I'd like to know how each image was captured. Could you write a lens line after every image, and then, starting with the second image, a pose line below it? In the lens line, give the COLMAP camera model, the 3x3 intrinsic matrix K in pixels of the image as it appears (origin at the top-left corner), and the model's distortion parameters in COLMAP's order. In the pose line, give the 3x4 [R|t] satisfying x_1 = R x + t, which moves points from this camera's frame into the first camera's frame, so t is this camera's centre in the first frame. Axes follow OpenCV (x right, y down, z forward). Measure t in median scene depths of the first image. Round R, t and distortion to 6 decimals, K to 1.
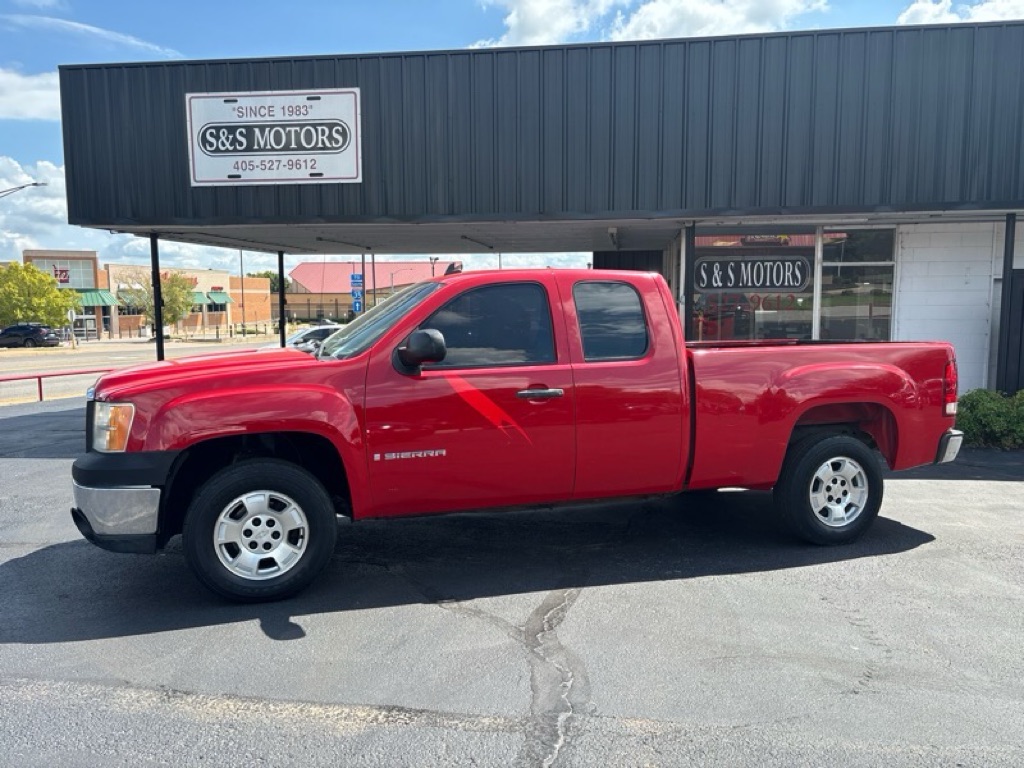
lens RADIAL K [[994.4, 0, 528.5], [0, 994.4, 424.8], [0, 0, 1]] dist [-0.006214, 0.010842]
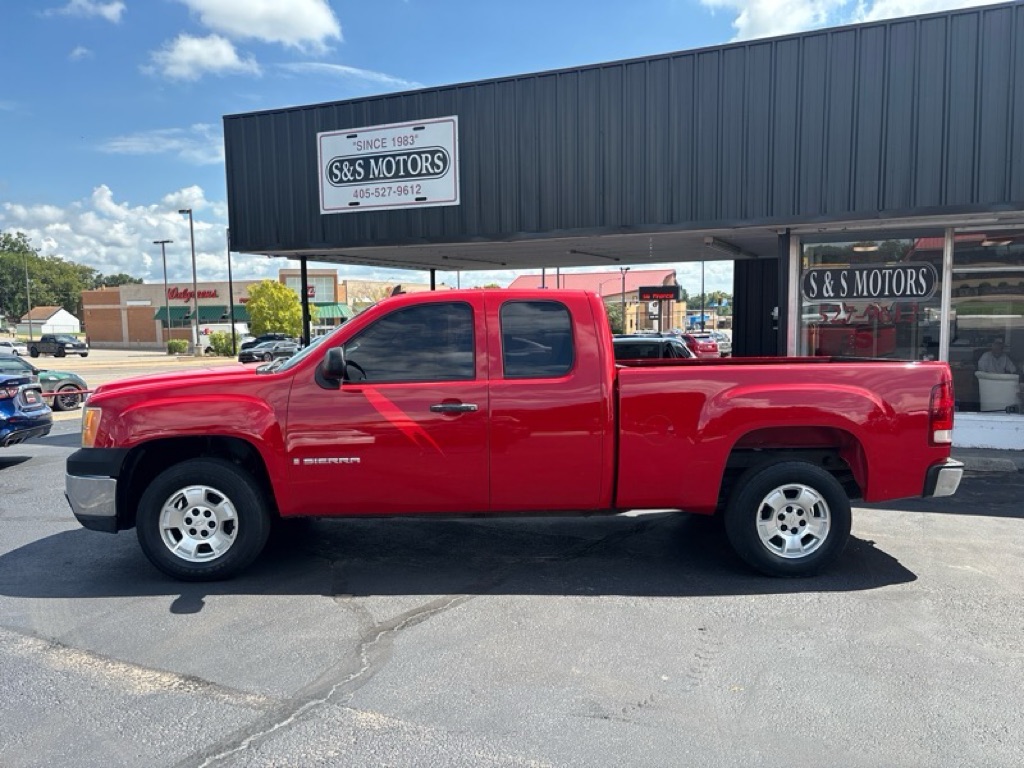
lens RADIAL K [[983.8, 0, 443.3], [0, 983.8, 424.3], [0, 0, 1]] dist [0.047535, -0.212228]
pose [[0.935301, 0.031583, -0.352440, 0.195706], [-0.034070, 0.999419, -0.000855, -0.006864], [0.352208, 0.012807, 0.935834, 0.009427]]
